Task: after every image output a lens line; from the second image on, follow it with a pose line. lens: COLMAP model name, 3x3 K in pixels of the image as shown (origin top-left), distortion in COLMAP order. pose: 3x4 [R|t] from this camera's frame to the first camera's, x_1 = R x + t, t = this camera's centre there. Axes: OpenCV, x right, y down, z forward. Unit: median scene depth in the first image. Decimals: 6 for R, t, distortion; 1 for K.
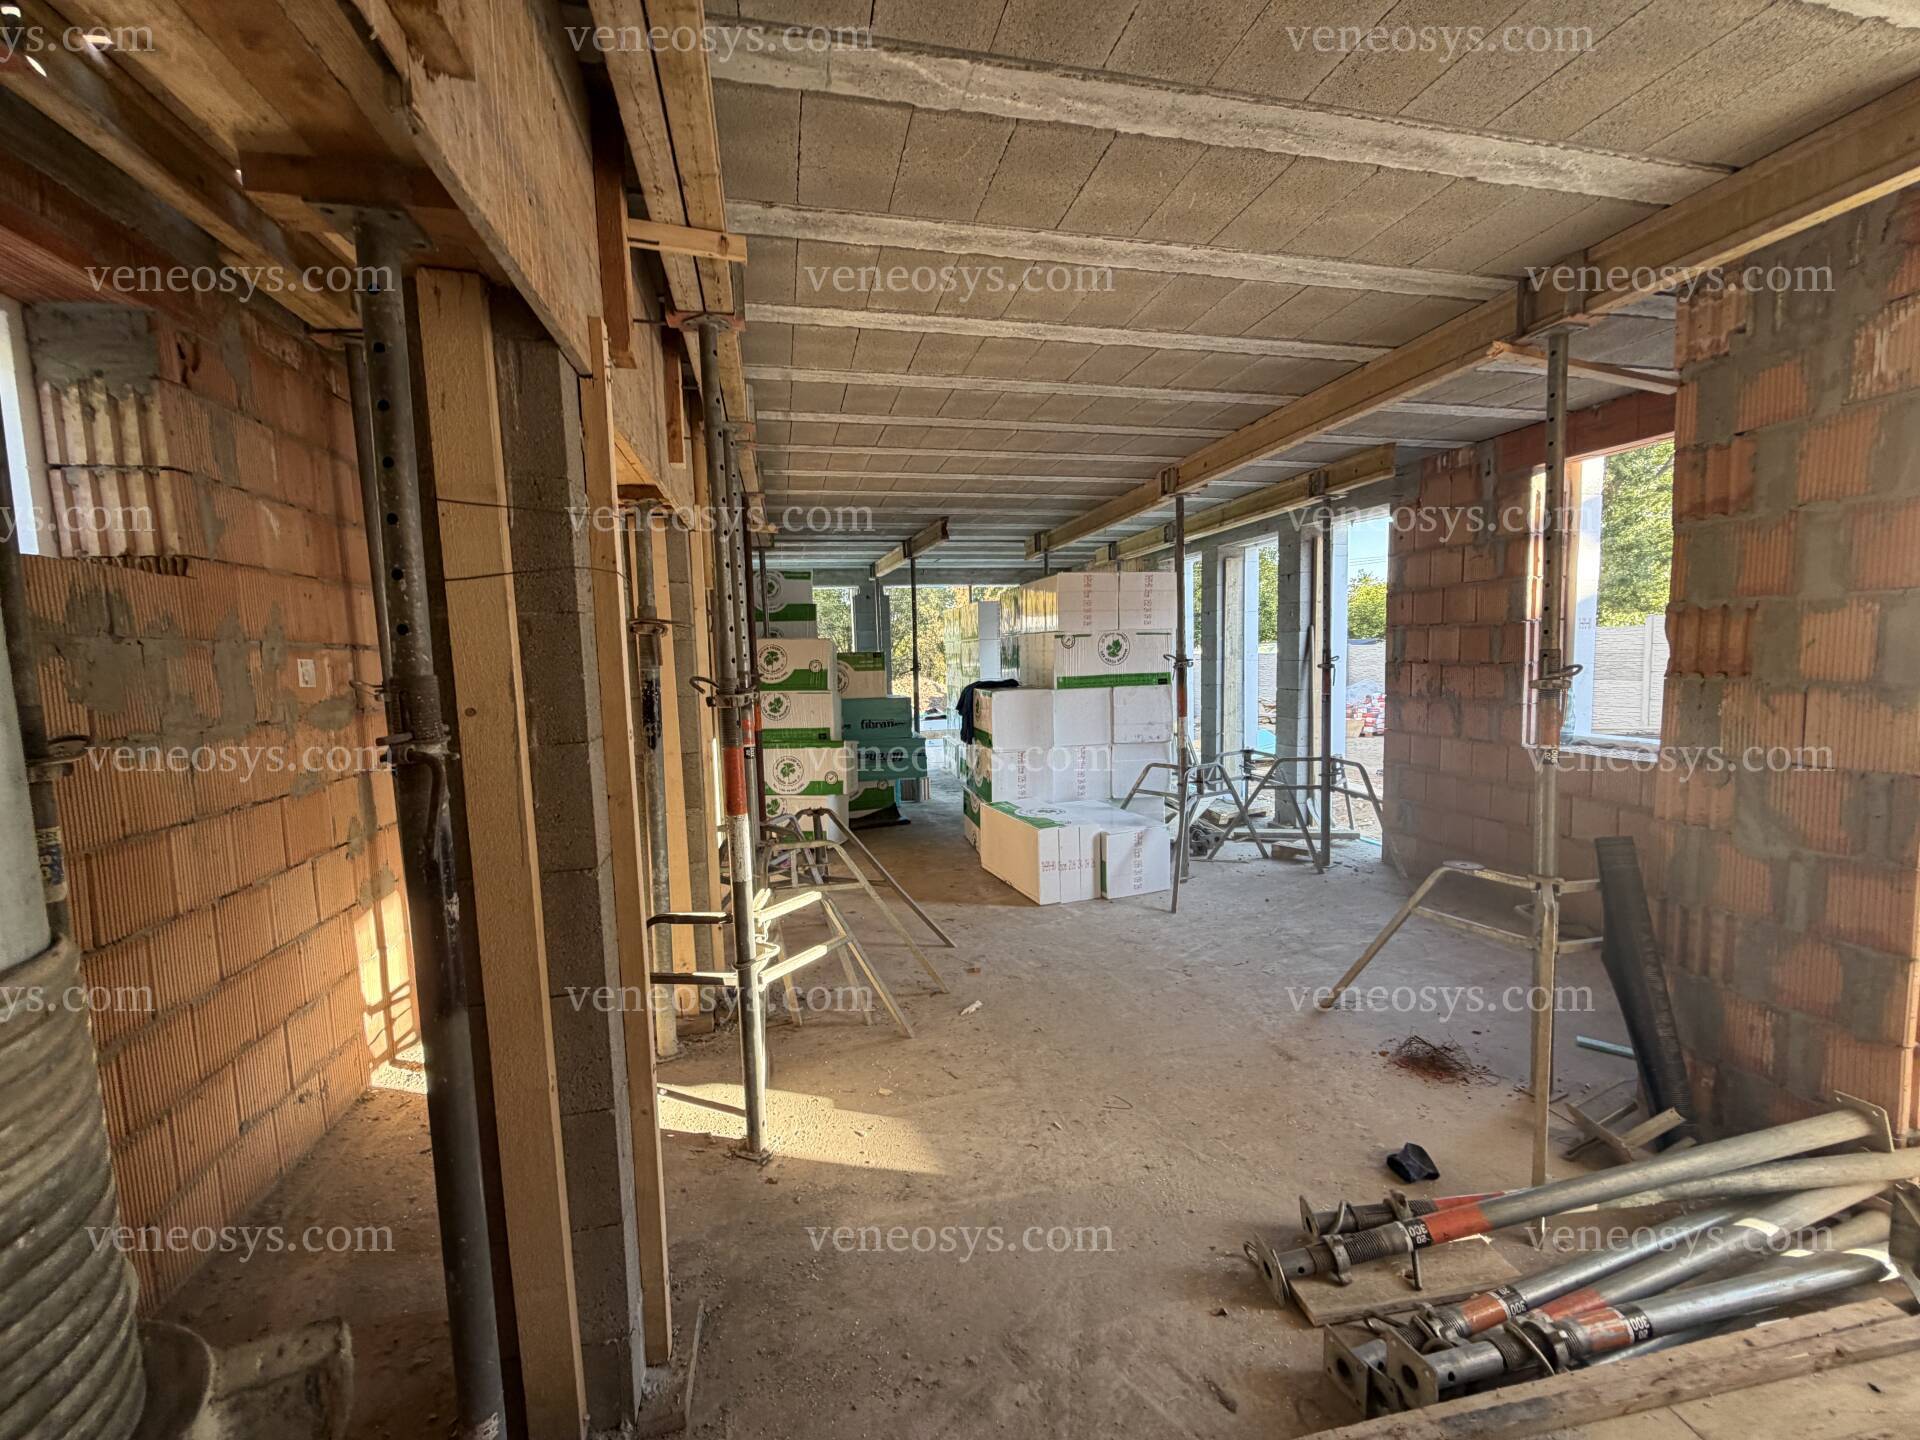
lens RADIAL K [[763.3, 0, 956.1], [0, 763.3, 721.5], [0, 0, 1]] dist [0.000900, -0.000026]
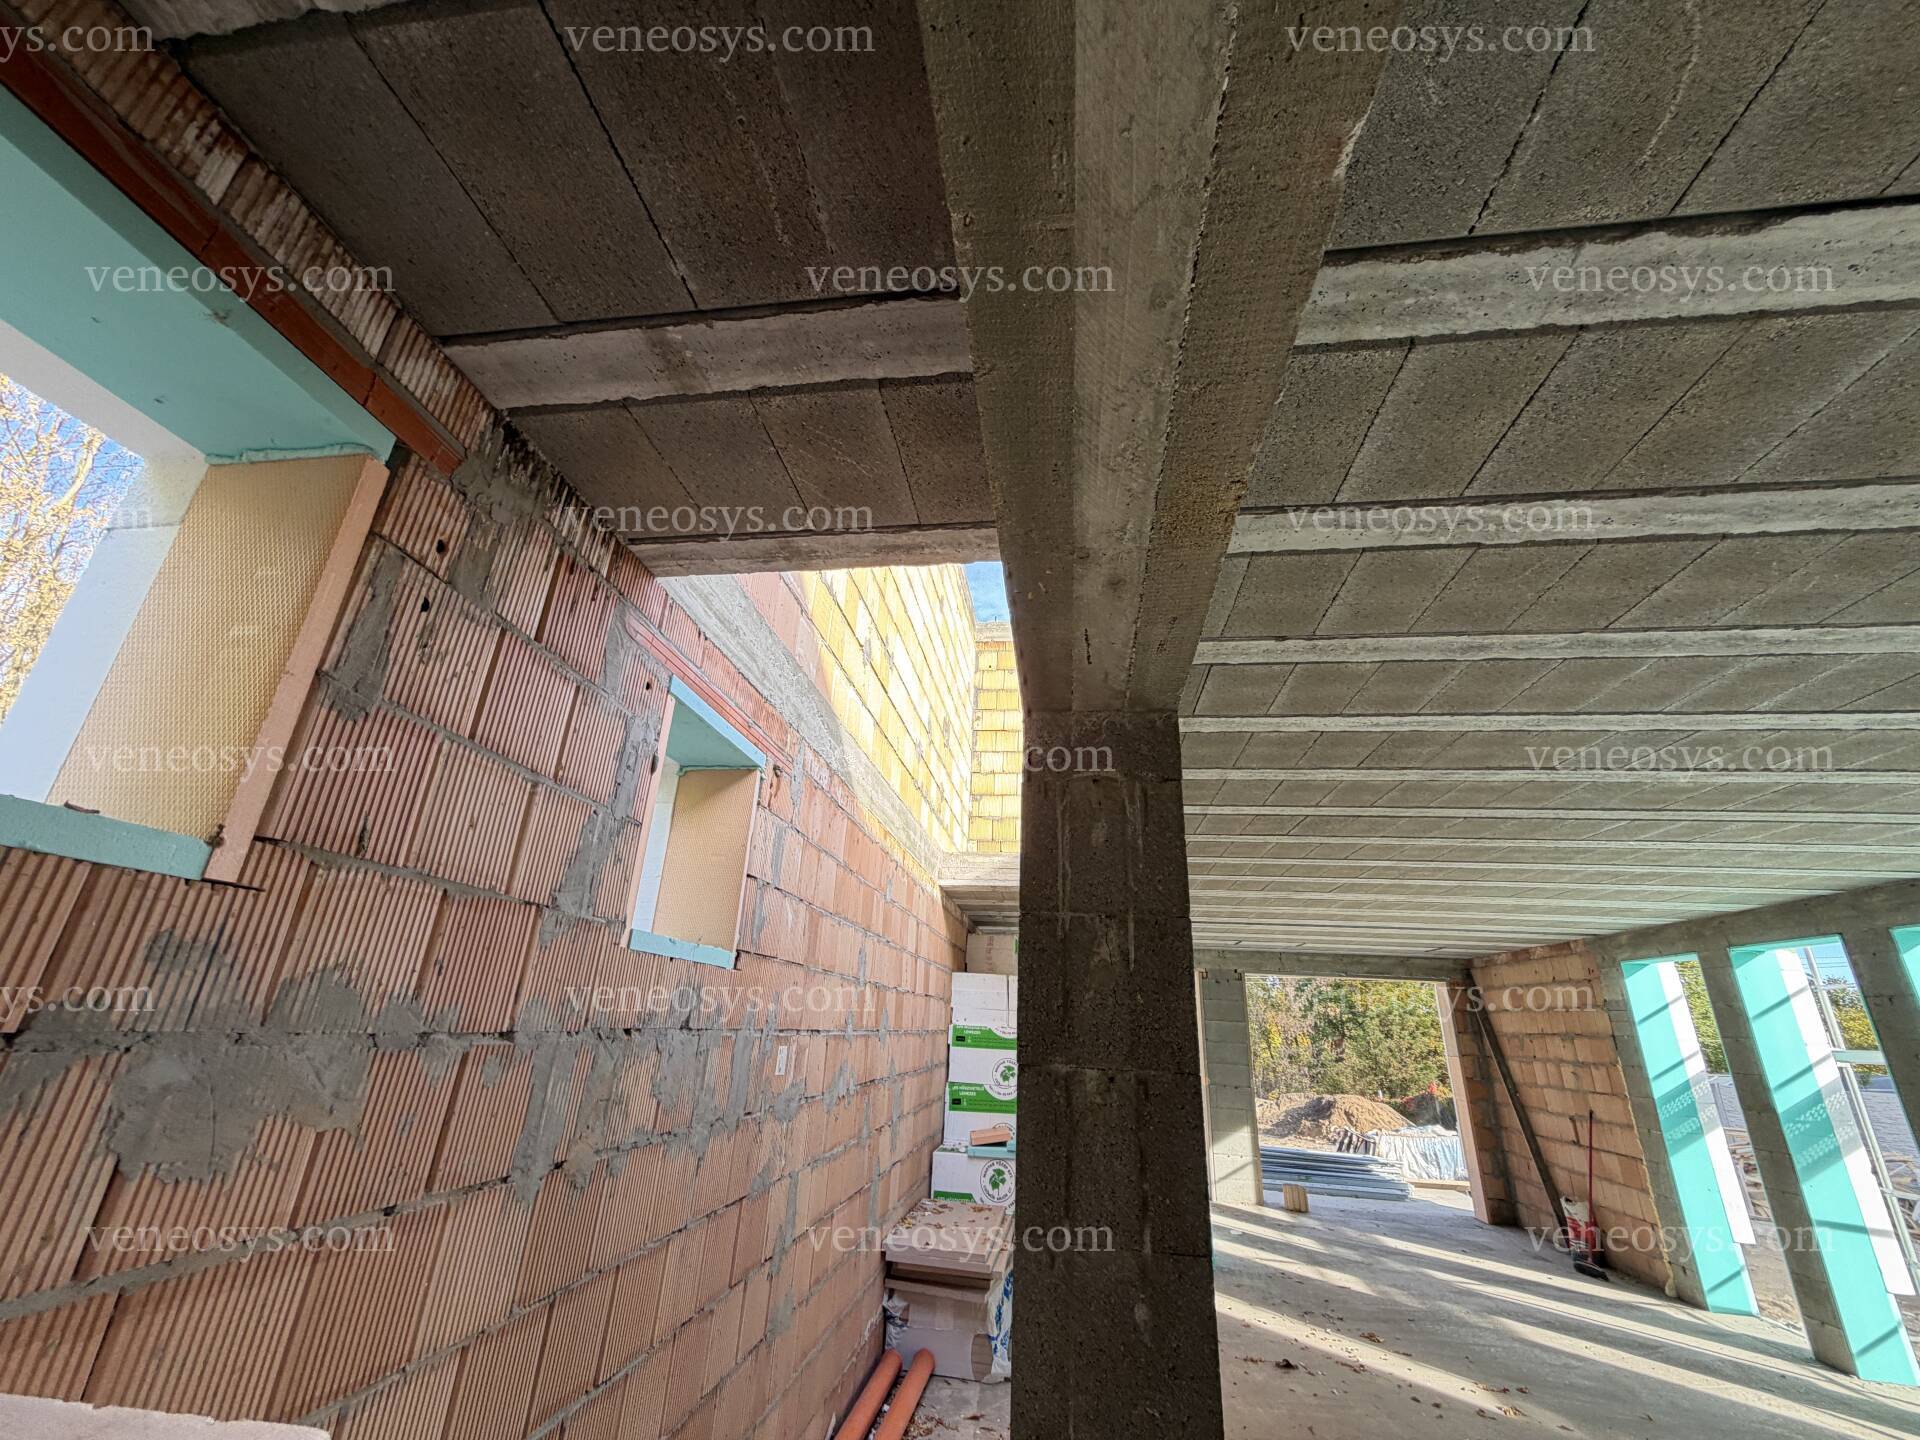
lens RADIAL K [[759.8, 0, 957.1], [0, 759.8, 727.3], [0, 0, 1]] dist [-0.000528, -0.000482]
pose [[0.925235, -0.061454, -0.374384, -0.138863], [-0.114647, 0.895373, -0.430305, -0.026418], [0.361658, 0.441056, 0.821385, 0.005689]]
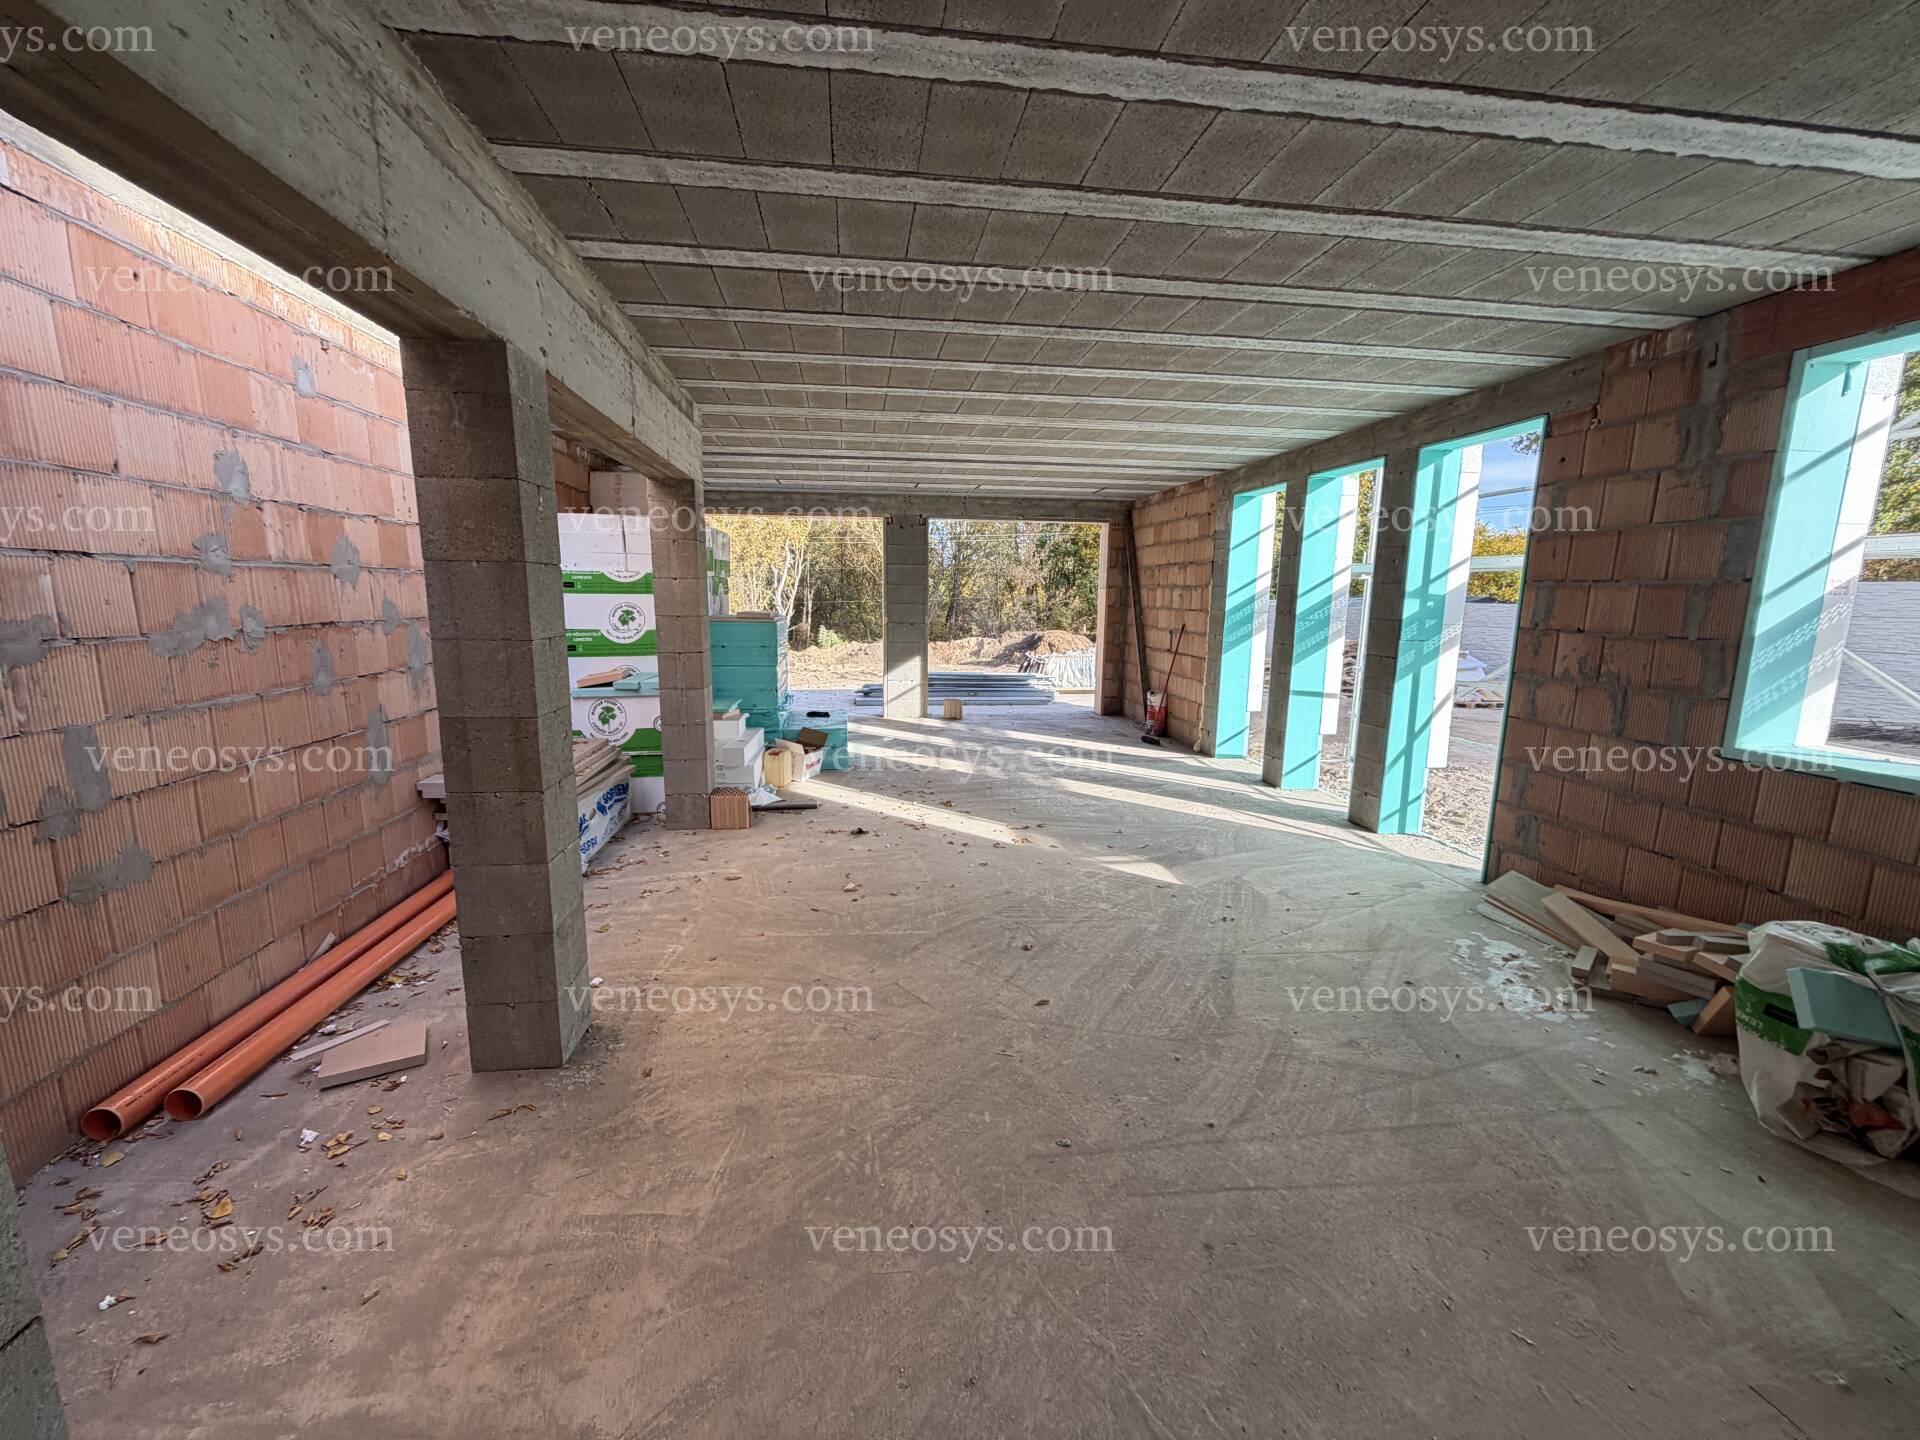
lens RADIAL K [[766.6, 0, 939.6], [0, 766.6, 723.3], [0, 0, 1]] dist [0.000521, 0.000093]
pose [[0.992957, 0.060734, -0.101725, 0.101995], [-0.052607, 0.995345, 0.080750, -0.021484], [0.106155, -0.074830, 0.991530, 0.243350]]
